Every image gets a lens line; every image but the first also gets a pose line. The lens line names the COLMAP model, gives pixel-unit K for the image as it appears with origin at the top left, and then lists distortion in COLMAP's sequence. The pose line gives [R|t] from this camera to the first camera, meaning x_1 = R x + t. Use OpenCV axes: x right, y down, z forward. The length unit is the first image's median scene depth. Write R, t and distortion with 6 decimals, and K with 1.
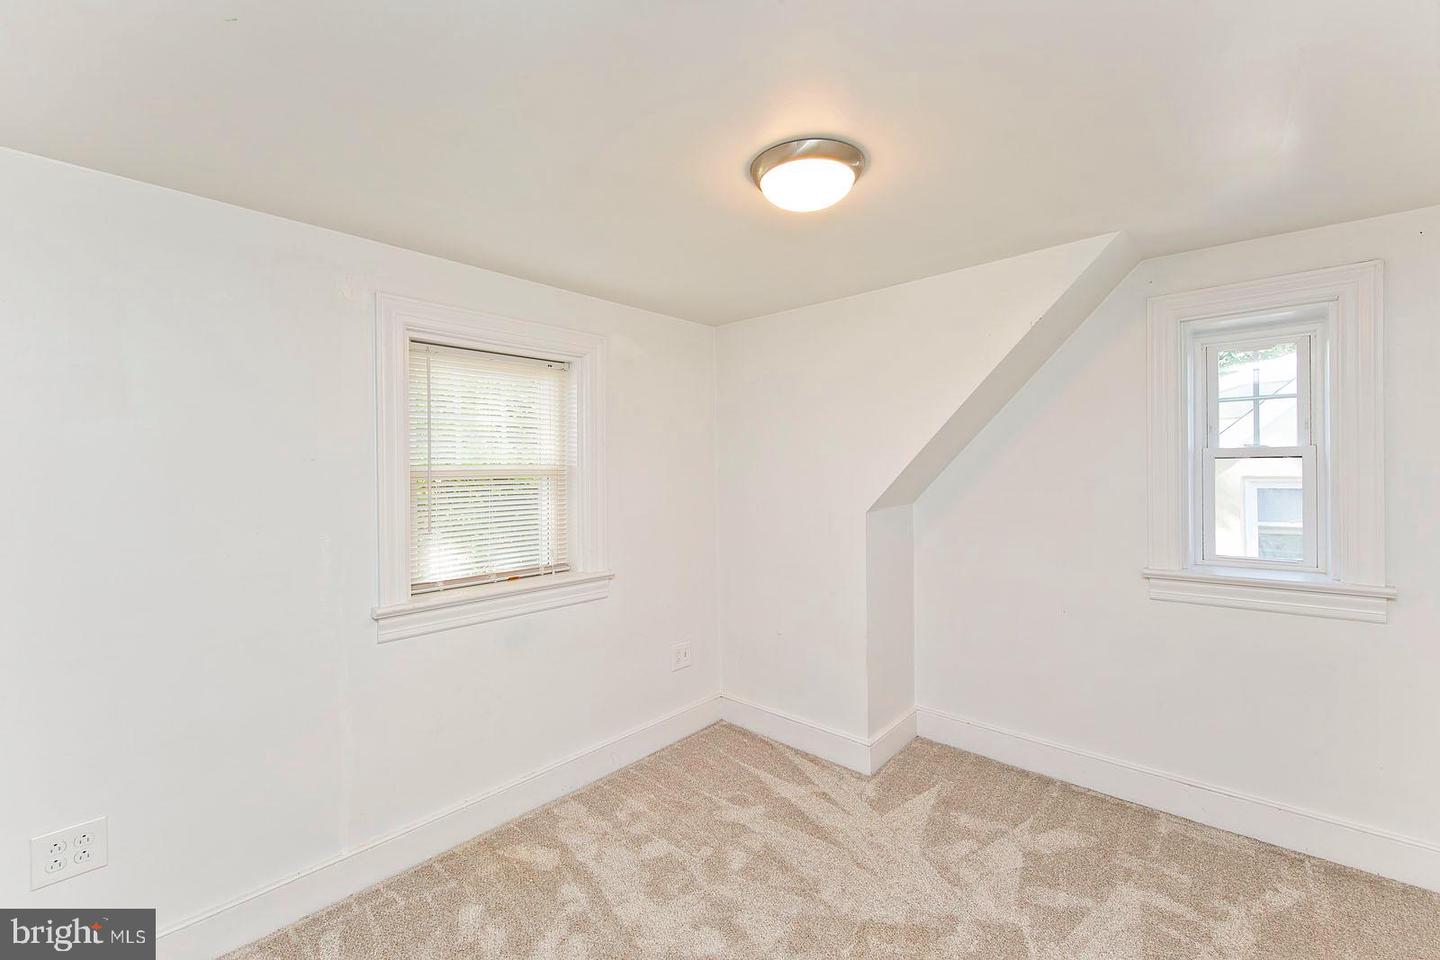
lens RADIAL K [[612.4, 0, 718.0], [0, 612.4, 465.8], [0, 0, 1]] dist [0.001009, 0.000124]
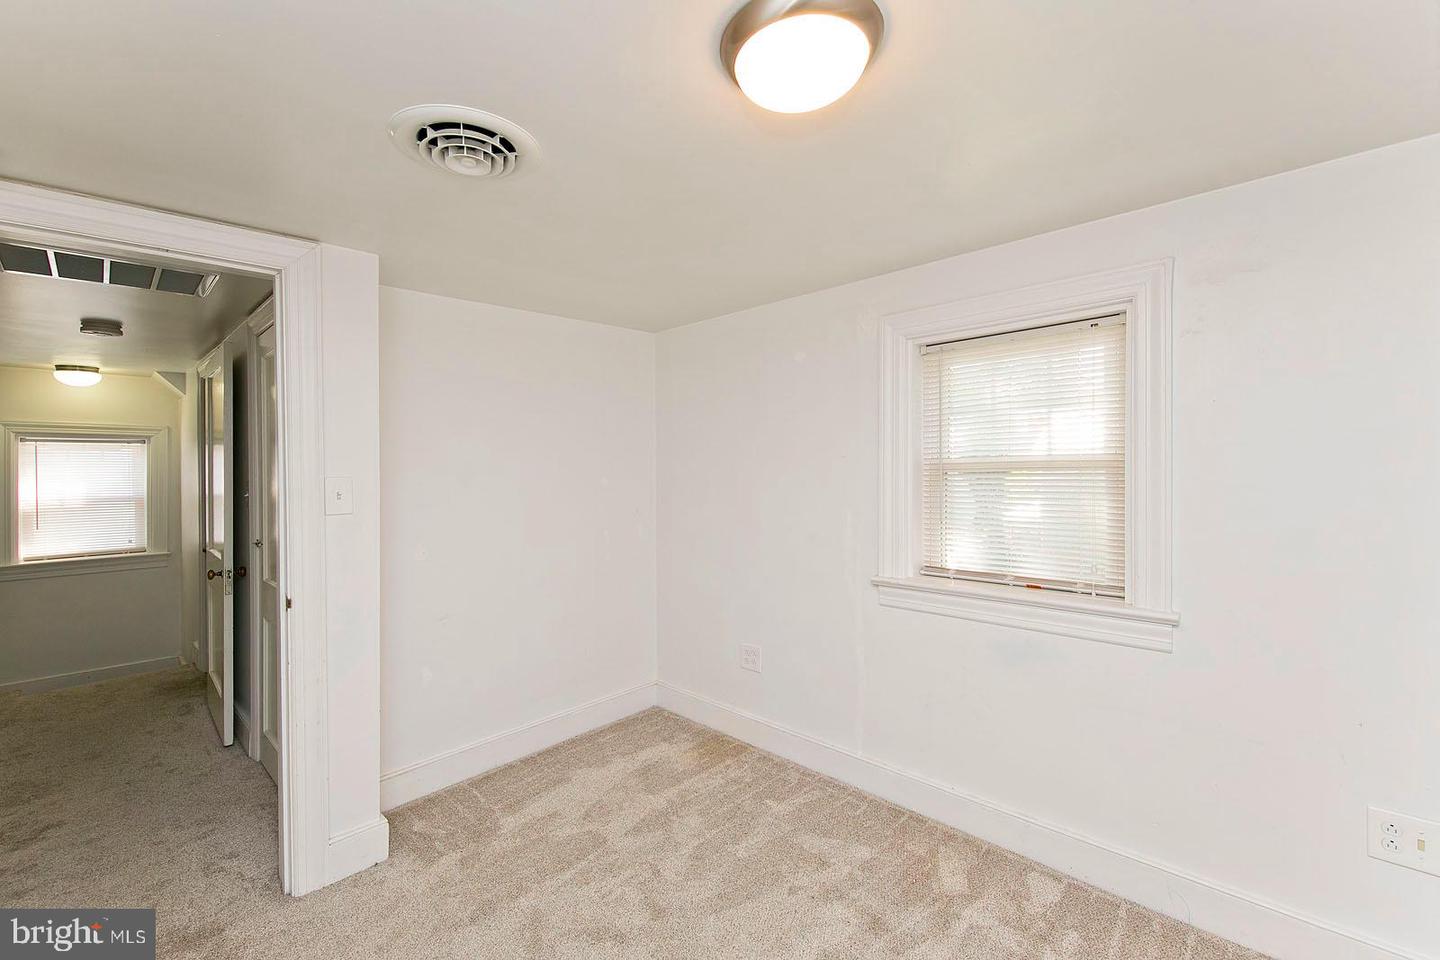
lens RADIAL K [[612.4, 0, 718.0], [0, 612.4, 465.8], [0, 0, 1]] dist [0.001009, 0.000124]
pose [[-0.043028, 0.009383, -0.999030, 0.642773], [0.020710, 0.999749, 0.008498, -0.004941], [0.998859, -0.020325, -0.043211, 0.692378]]
